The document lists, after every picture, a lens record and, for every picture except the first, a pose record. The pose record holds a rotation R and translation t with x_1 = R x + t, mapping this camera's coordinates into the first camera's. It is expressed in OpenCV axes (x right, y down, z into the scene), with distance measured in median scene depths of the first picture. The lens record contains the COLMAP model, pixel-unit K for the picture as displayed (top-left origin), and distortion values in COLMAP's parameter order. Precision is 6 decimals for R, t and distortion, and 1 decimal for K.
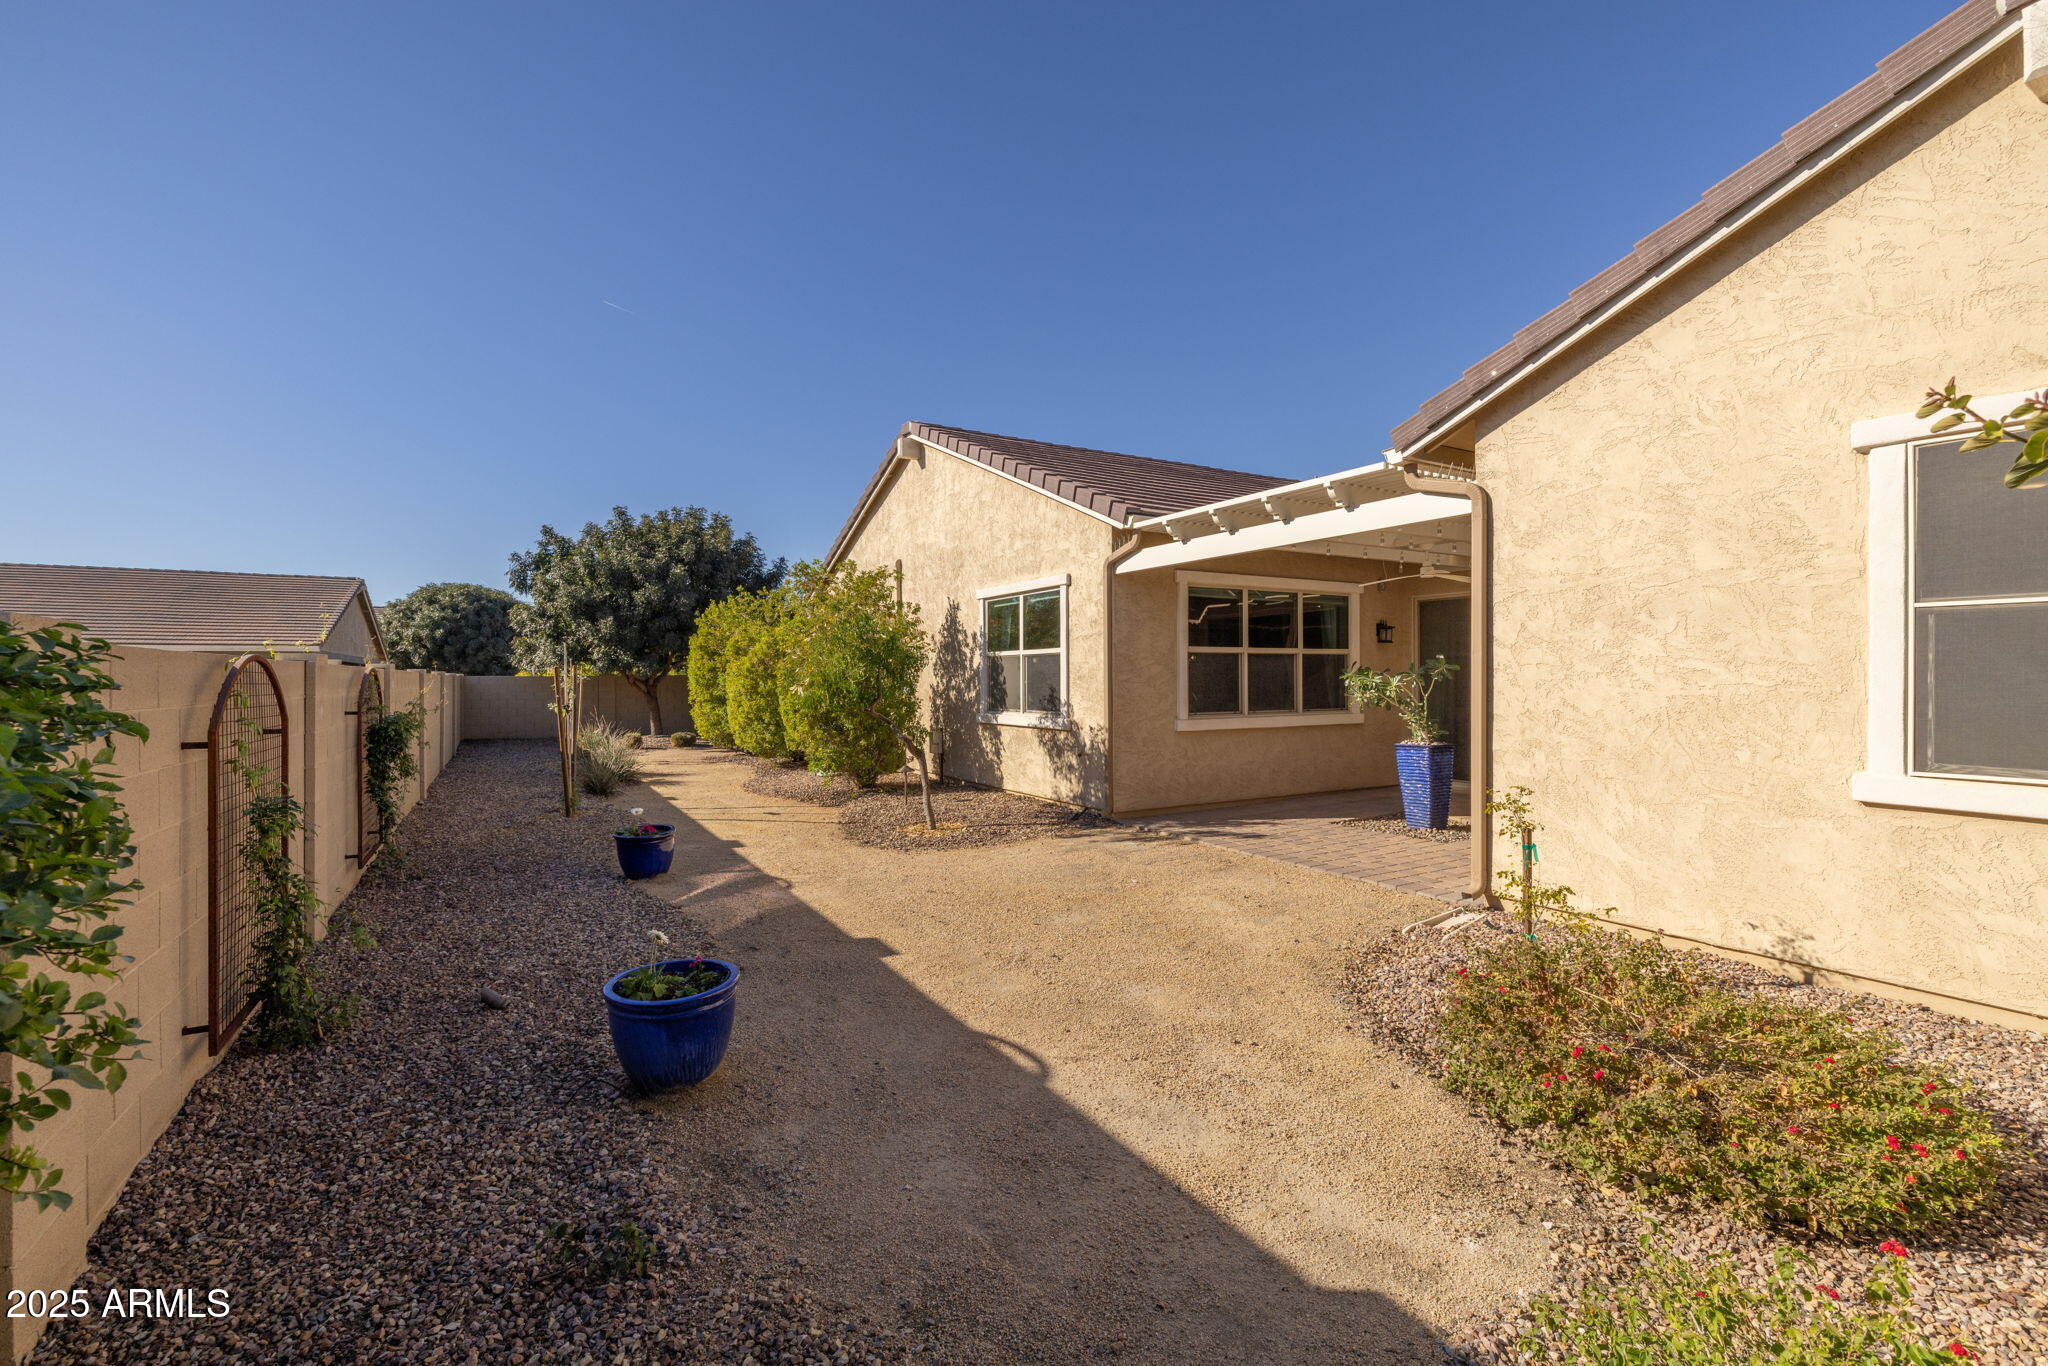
lens RADIAL K [[864.3, 0, 1020.1], [0, 864.3, 682.3], [0, 0, 1]] dist [-0.002816, -0.000335]
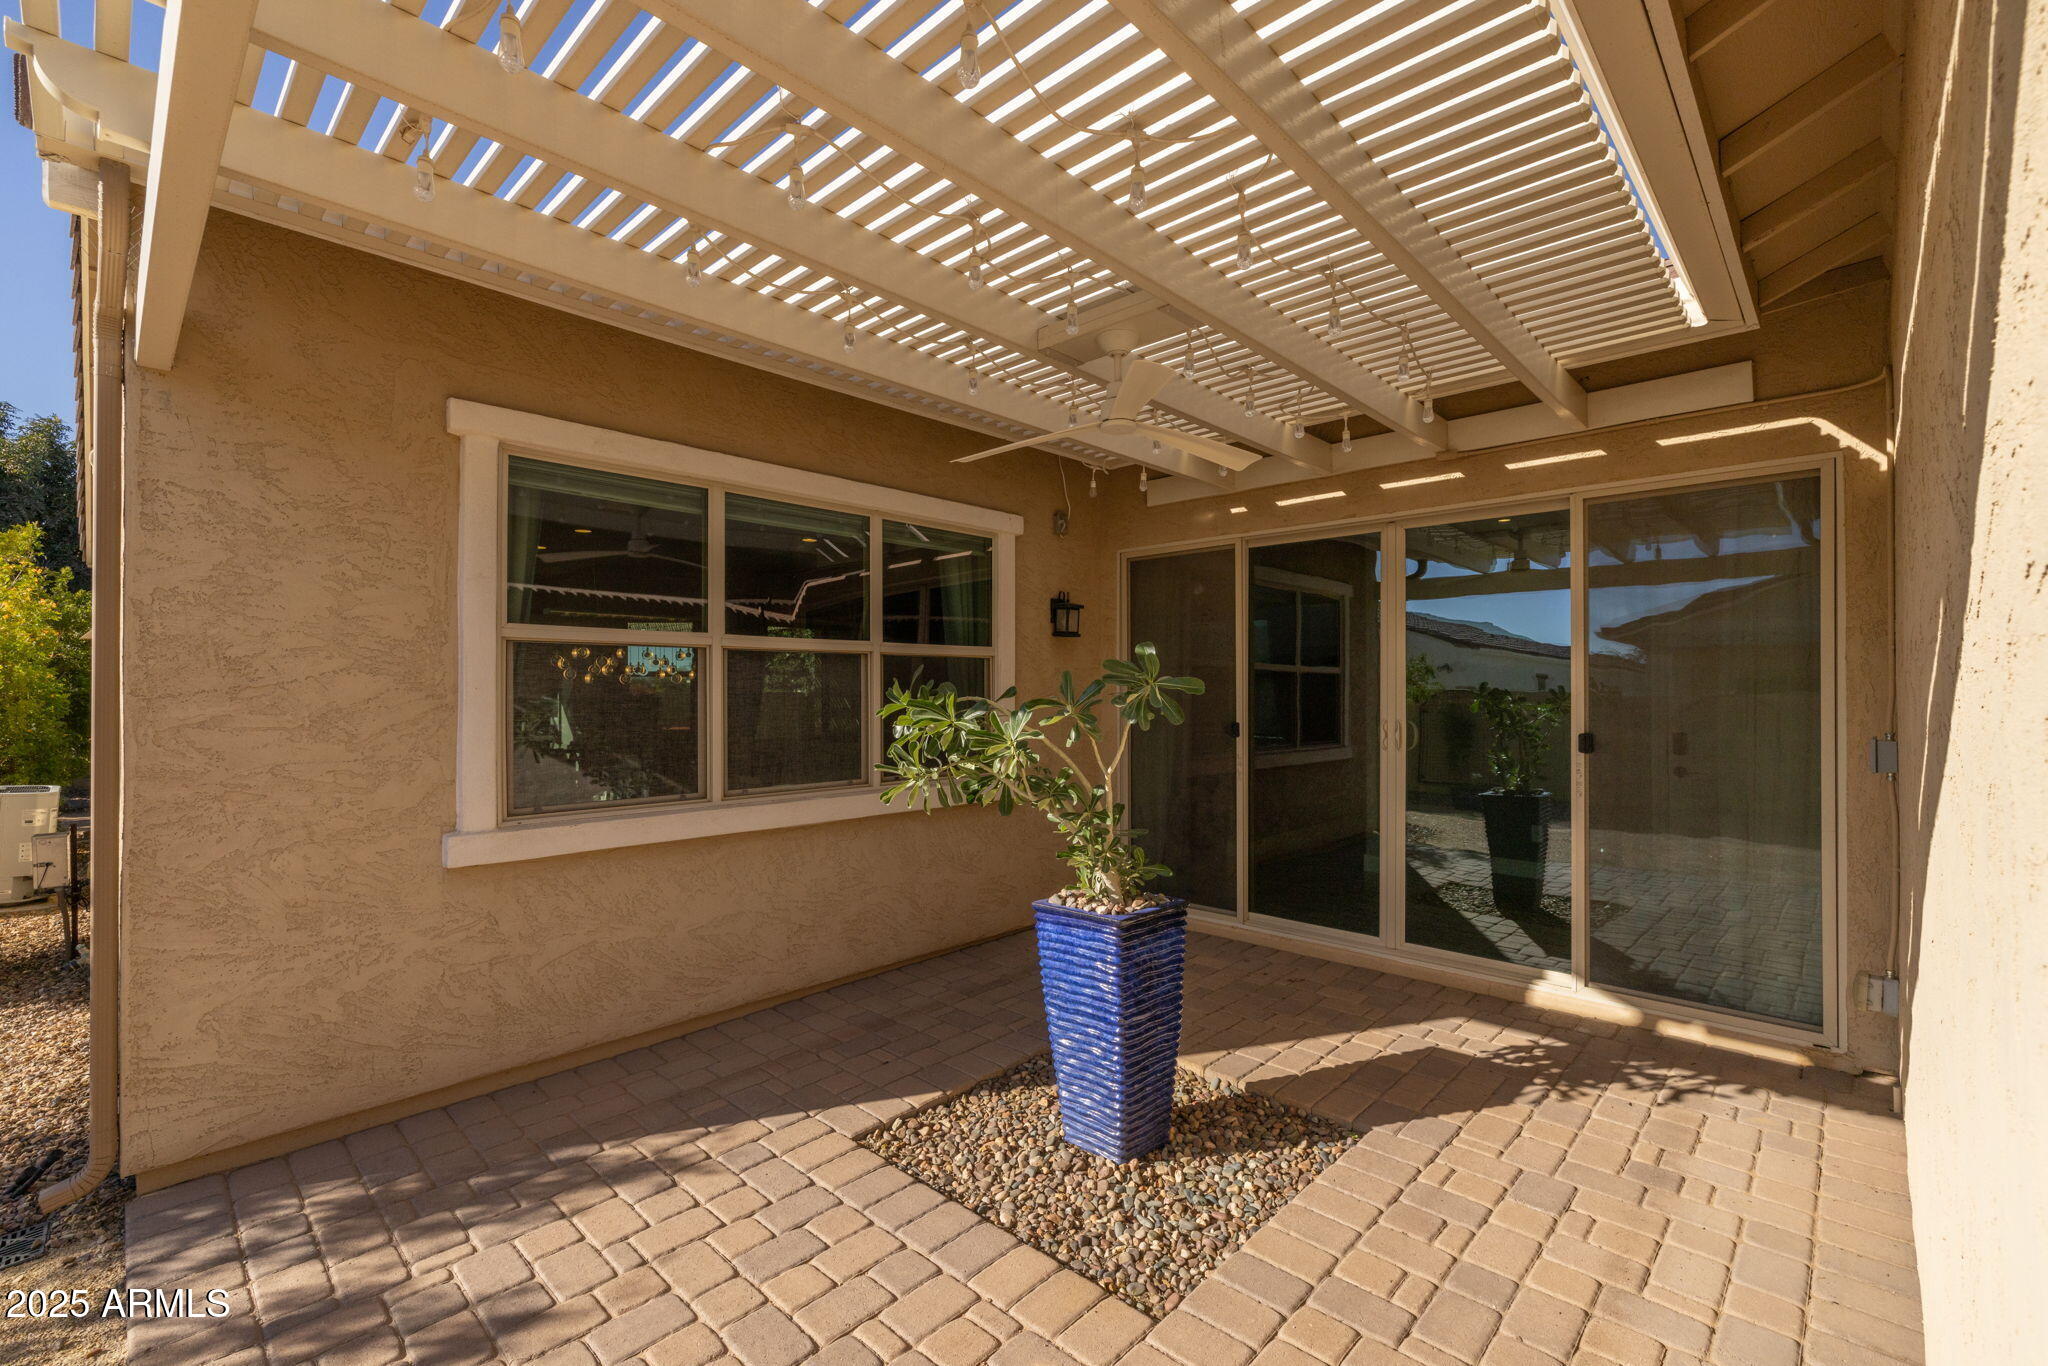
lens RADIAL K [[879.6, 0, 1024.0], [0, 879.6, 683.0], [0, 0, 1]] dist [-0.001525, -0.000056]
pose [[0.962511, 0.004900, 0.271199, 0.262653], [0.000366, 0.999812, -0.019361, -0.008553], [-0.271243, 0.018735, 0.962328, 0.517731]]
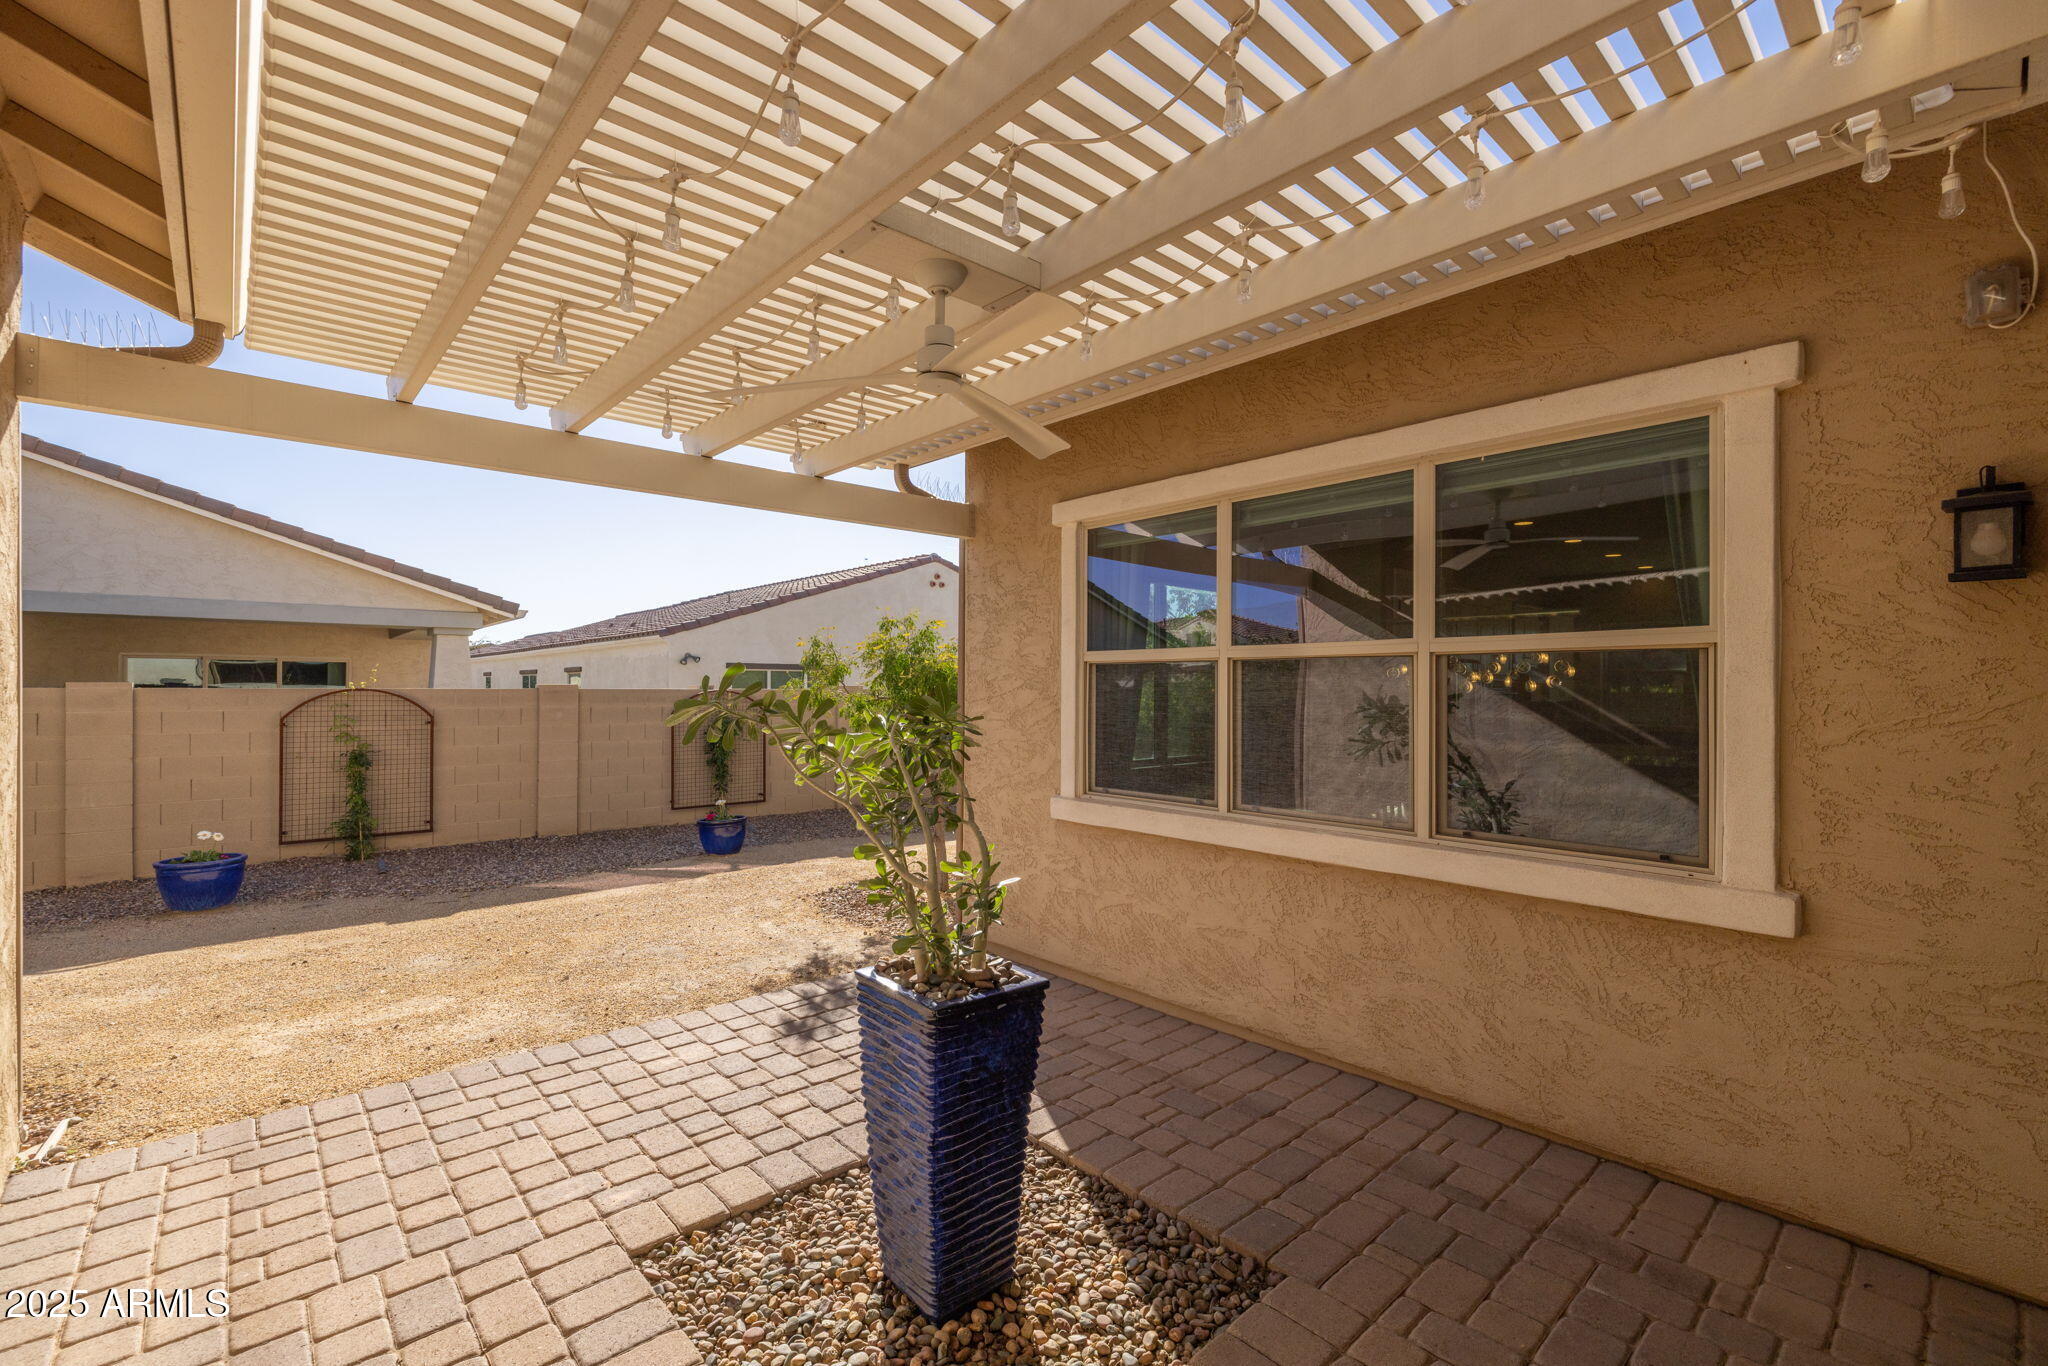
lens RADIAL K [[864.3, 0, 1020.1], [0, 864.3, 682.3], [0, 0, 1]] dist [-0.002816, -0.000335]
pose [[0.201925, -0.002976, -0.979397, 0.583807], [-0.011129, 0.999924, -0.005333, -0.018230], [0.979338, 0.011976, 0.201876, 0.751832]]
